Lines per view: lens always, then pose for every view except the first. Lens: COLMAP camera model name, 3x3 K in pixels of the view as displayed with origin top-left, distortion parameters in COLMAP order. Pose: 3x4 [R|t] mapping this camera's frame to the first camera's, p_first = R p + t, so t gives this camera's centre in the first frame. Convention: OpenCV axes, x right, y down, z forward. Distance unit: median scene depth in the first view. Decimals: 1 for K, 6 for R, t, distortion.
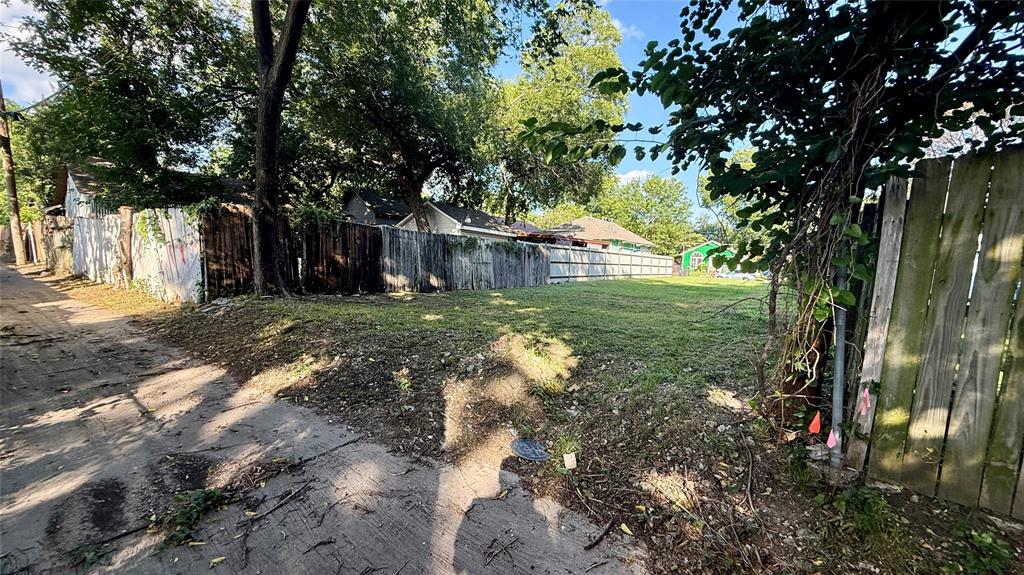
lens RADIAL K [[409.2, 0, 509.1], [0, 409.2, 288.7], [0, 0, 1]] dist [-0.000311, -0.000056]
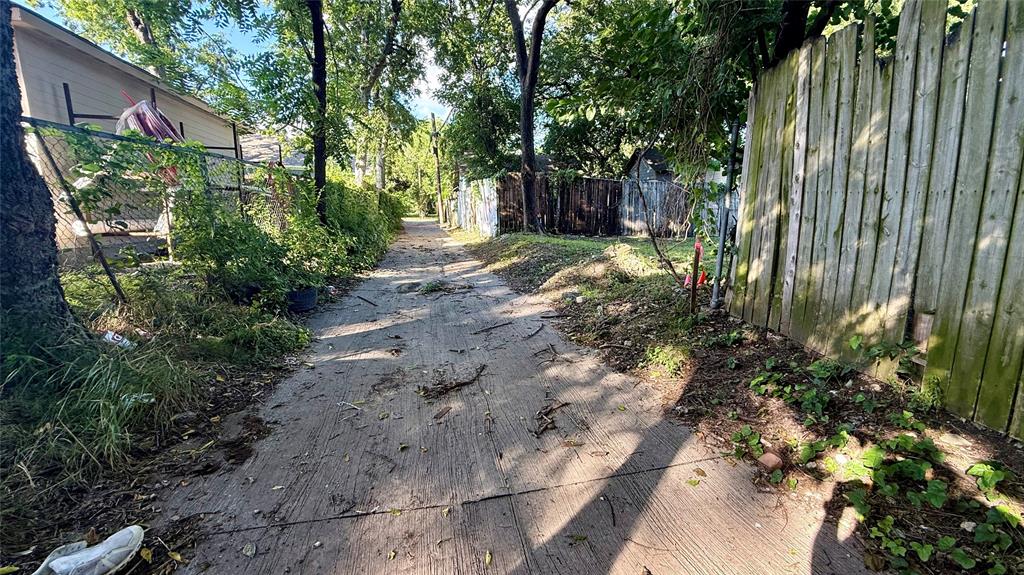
lens RADIAL K [[410.1, 0, 513.7], [0, 410.1, 278.0], [0, 0, 1]] dist [0.001141, 0.000163]
pose [[0.744236, 0.066911, -0.664556, 0.320432], [-0.023440, 0.996973, 0.074129, 0.063970], [0.667505, -0.039592, 0.743552, -0.134932]]
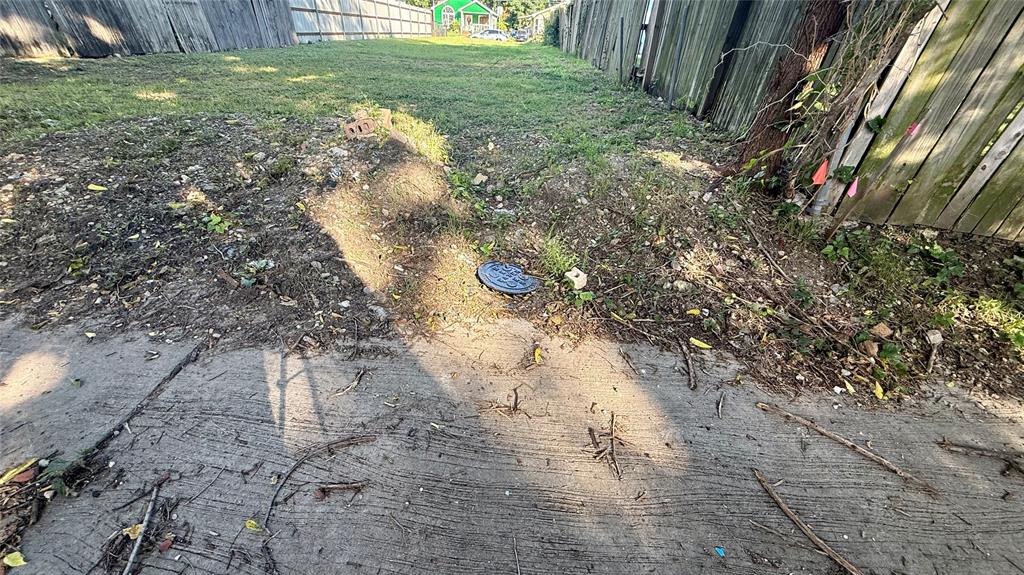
lens RADIAL K [[409.2, 0, 509.1], [0, 409.2, 288.7], [0, 0, 1]] dist [-0.000311, -0.000056]
pose [[0.841852, -0.283630, 0.459173, -0.088777], [0.020337, 0.866845, 0.498163, 0.022079], [-0.539326, -0.410041, 0.735523, 0.160842]]
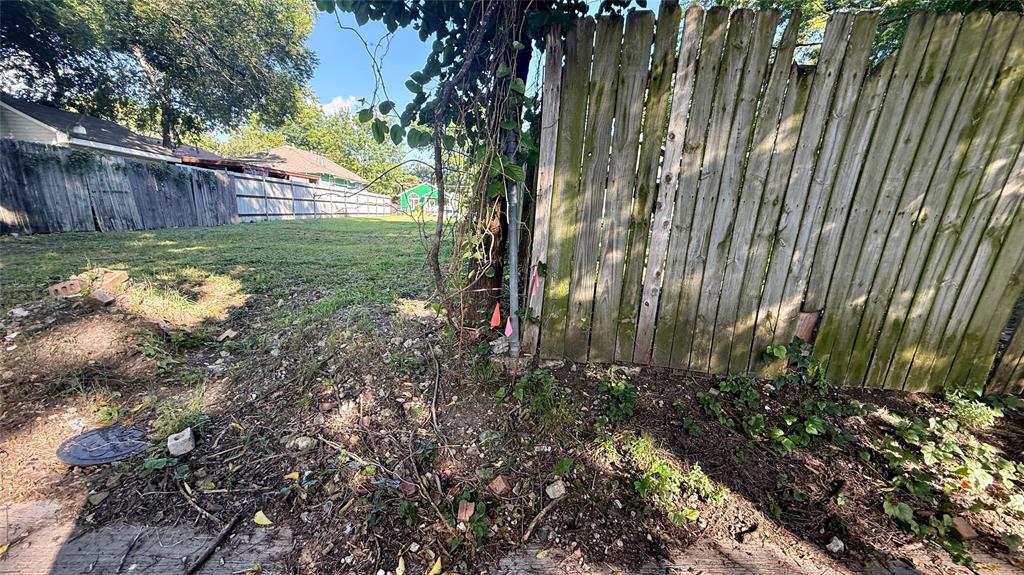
lens RADIAL K [[409.2, 0, 509.1], [0, 409.2, 288.7], [0, 0, 1]] dist [-0.000311, -0.000056]
pose [[0.796674, -0.123402, 0.591678, 0.063558], [0.041715, 0.987827, 0.149857, 0.035831], [-0.602969, -0.094705, 0.792124, 0.069614]]
